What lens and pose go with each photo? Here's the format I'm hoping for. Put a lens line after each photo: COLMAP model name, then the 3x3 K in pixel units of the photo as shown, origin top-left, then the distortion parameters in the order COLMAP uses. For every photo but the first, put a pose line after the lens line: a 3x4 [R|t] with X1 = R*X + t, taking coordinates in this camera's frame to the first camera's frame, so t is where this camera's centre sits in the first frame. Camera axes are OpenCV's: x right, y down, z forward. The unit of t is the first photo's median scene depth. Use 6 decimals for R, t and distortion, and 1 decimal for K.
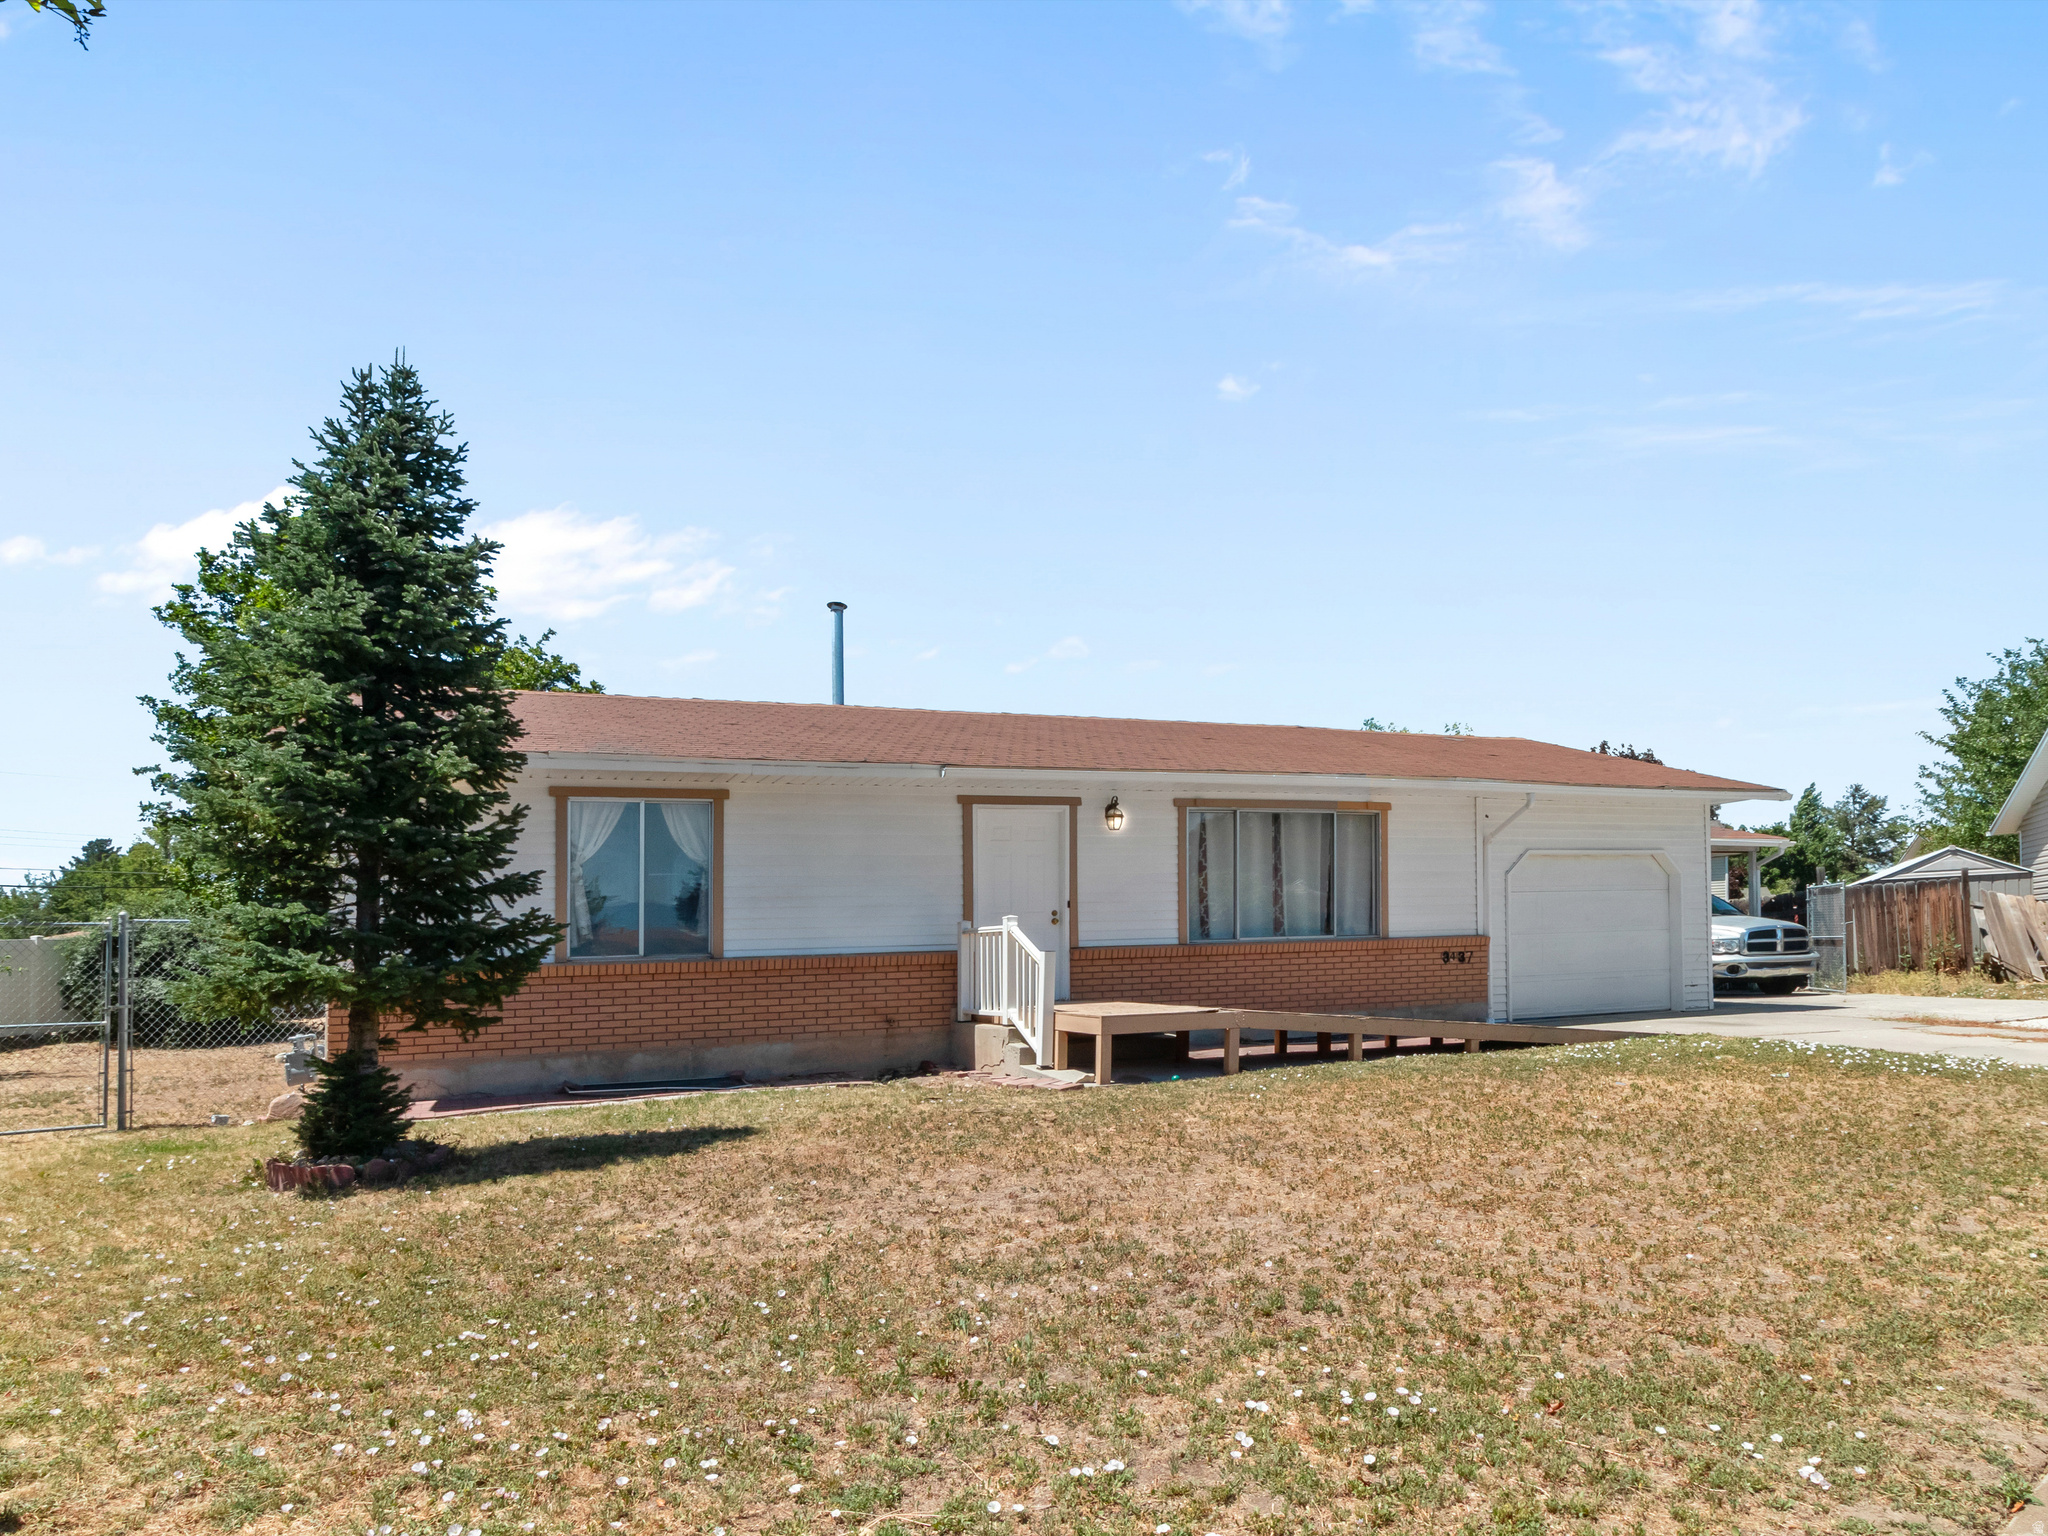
lens RADIAL K [[1308.9, 0, 1039.0], [0, 1308.9, 771.8], [0, 0, 1]] dist [-0.004888, 0.003322]
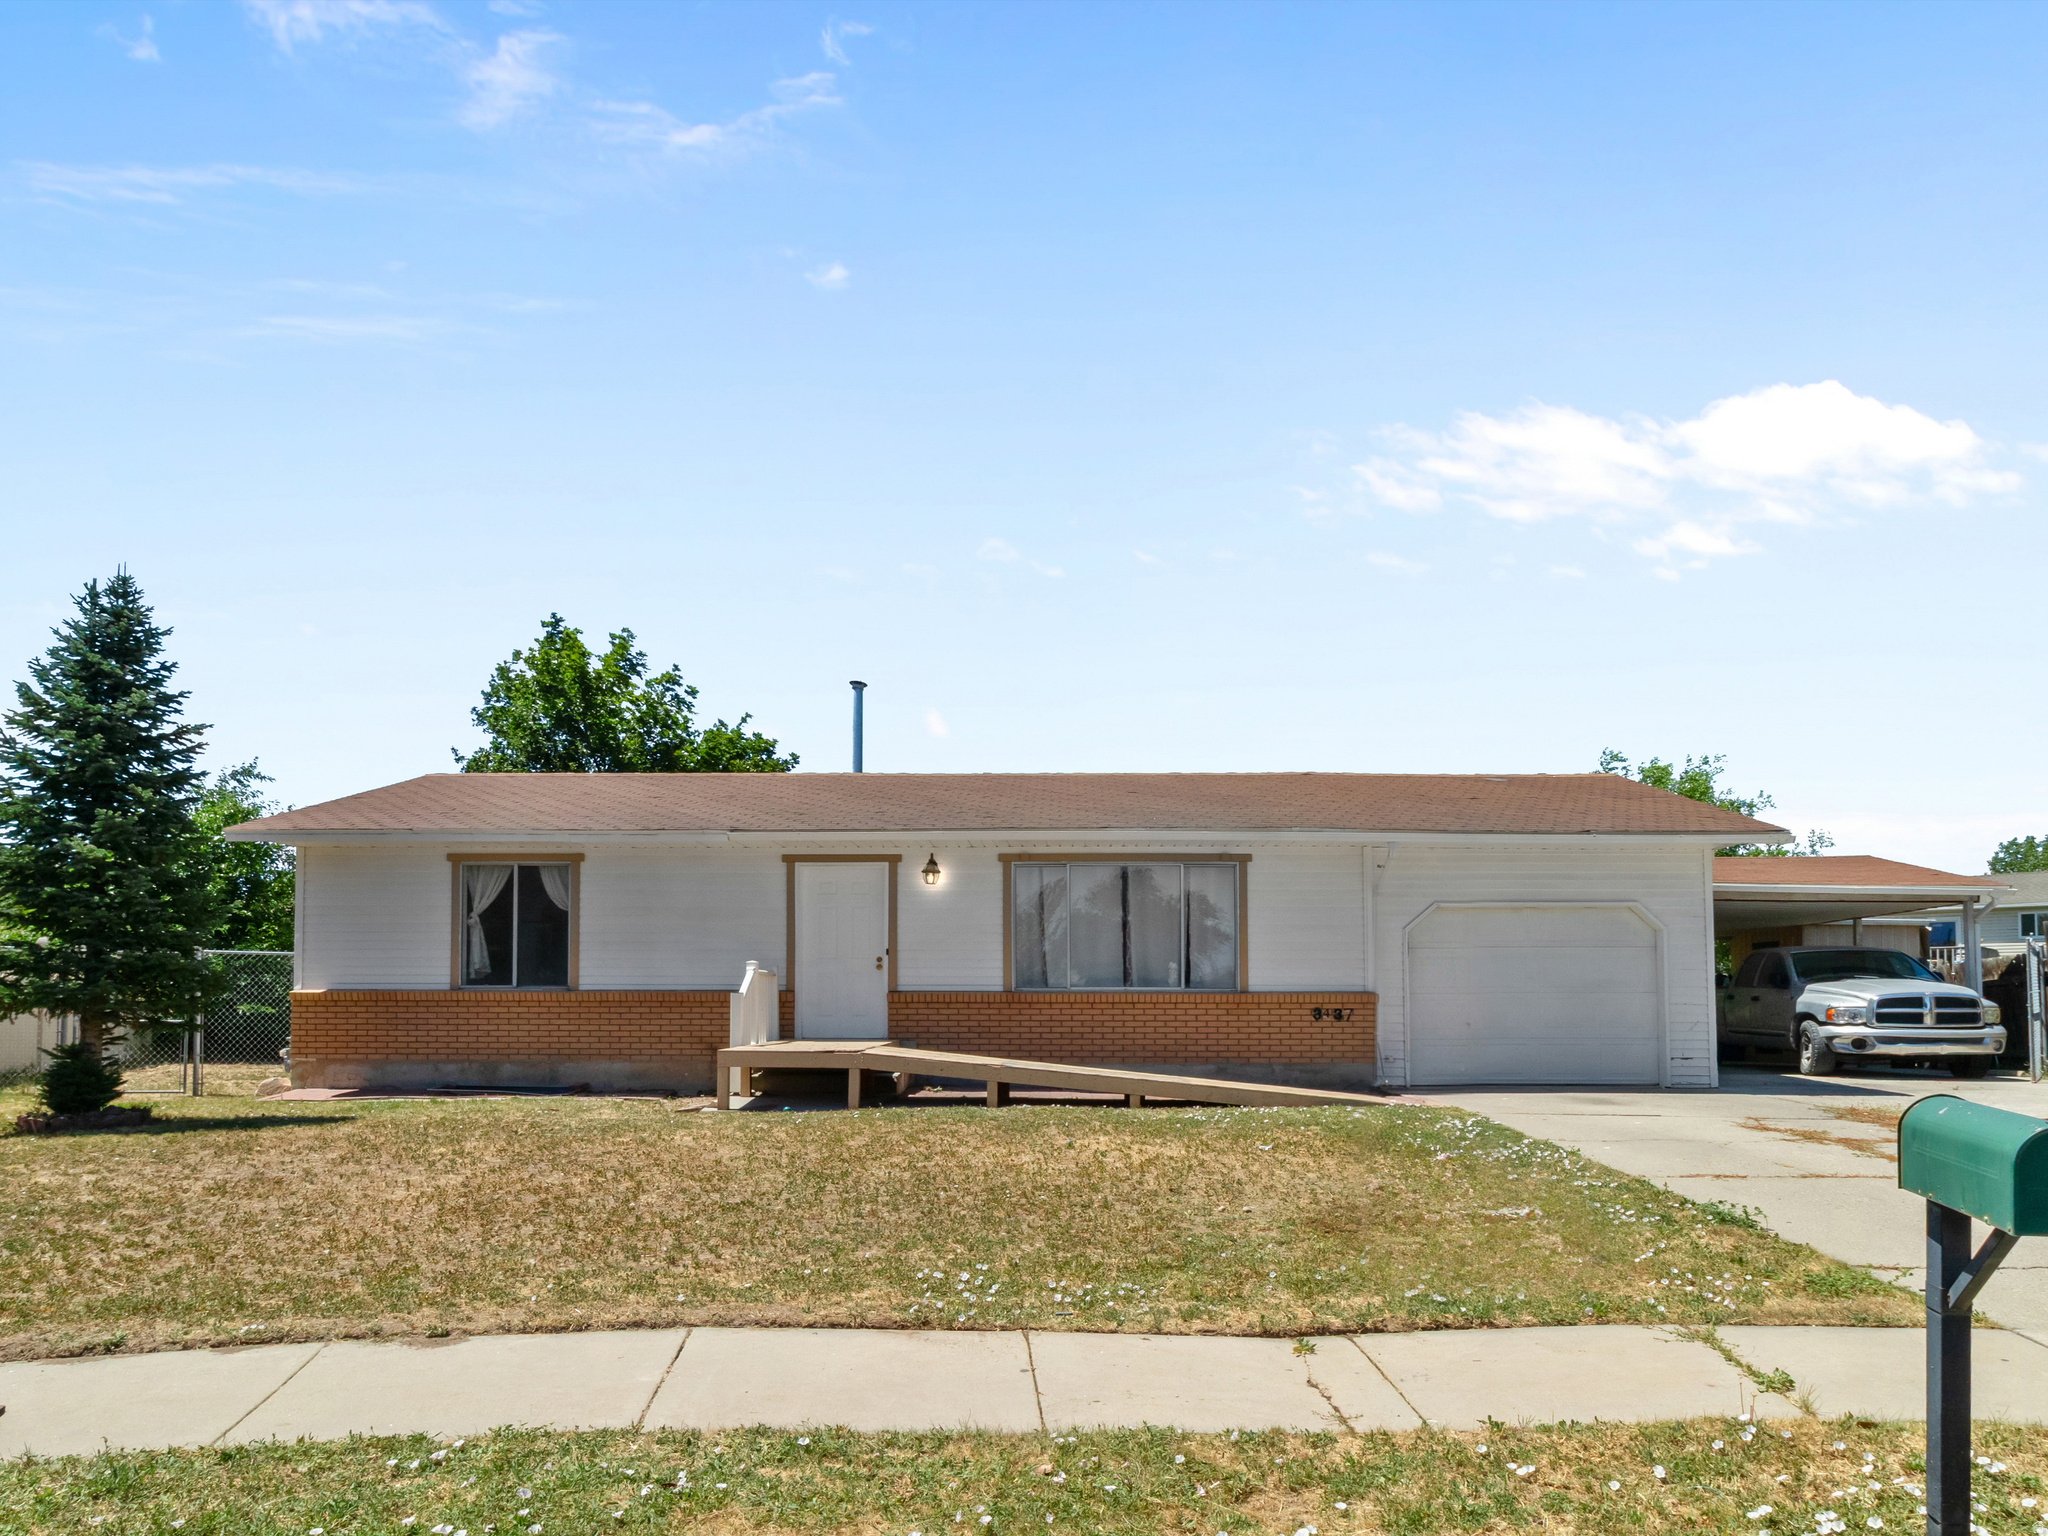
lens RADIAL K [[1308.9, 0, 1040.6], [0, 1308.9, 774.1], [0, 0, 1]] dist [-0.004888, 0.003322]
pose [[0.910245, -0.038777, -0.412250, 0.558593], [0.026691, 0.999030, -0.035037, -0.006500], [0.413209, 0.020889, 0.910397, 0.038451]]
